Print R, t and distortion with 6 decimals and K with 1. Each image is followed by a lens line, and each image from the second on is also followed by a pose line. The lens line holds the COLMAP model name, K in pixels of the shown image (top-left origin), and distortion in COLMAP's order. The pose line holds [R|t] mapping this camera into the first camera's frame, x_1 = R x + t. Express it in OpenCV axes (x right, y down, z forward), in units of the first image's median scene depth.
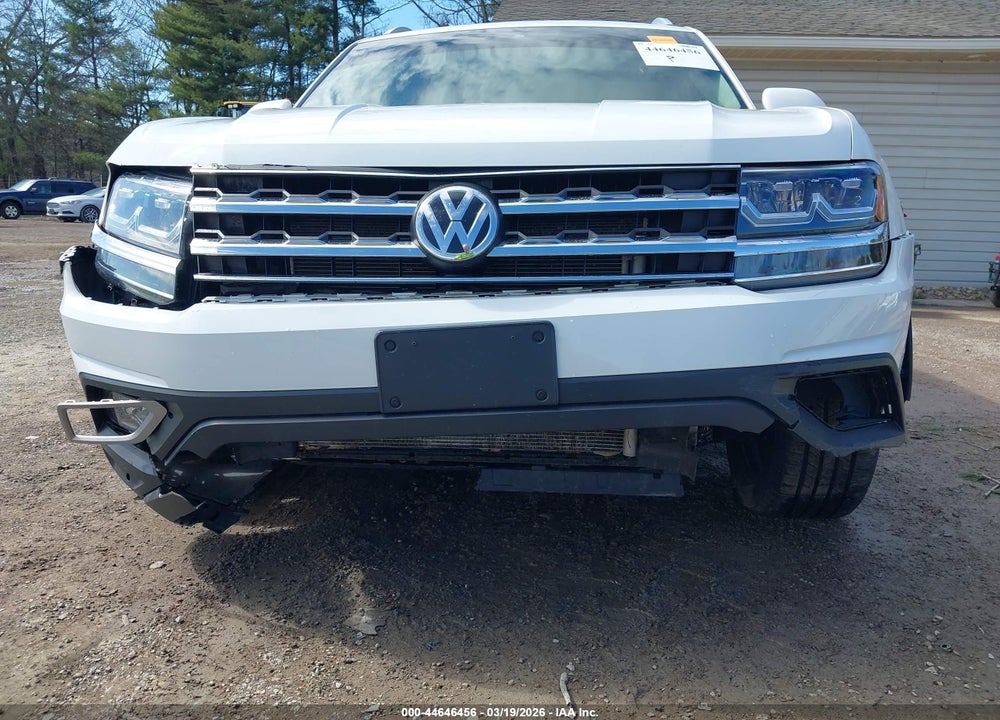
lens RADIAL K [[801.5, 0, 487.7], [0, 801.5, 380.2], [0, 0, 1]] dist [0.009245, 0.013136]
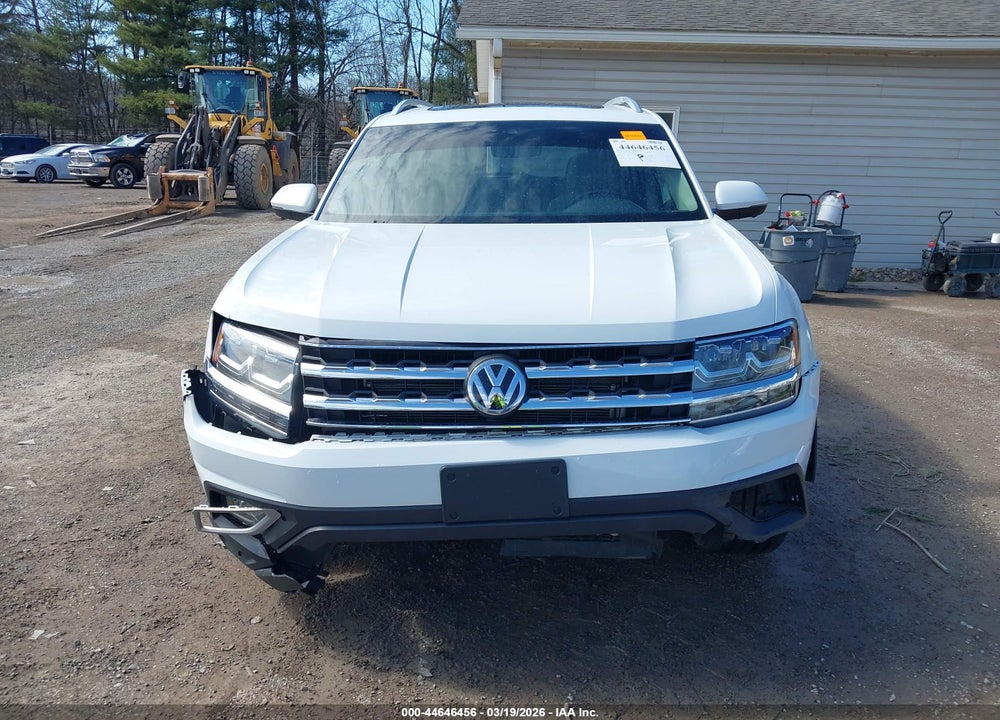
lens RADIAL K [[802.2, 0, 501.9], [0, 802.2, 359.5], [0, 0, 1]] dist [0.052447, -0.005223]
pose [[0.997095, 0.012856, 0.075079, -0.120922], [-0.015368, 0.999338, 0.032986, -0.259835], [-0.074606, -0.034044, 0.996632, -0.358532]]
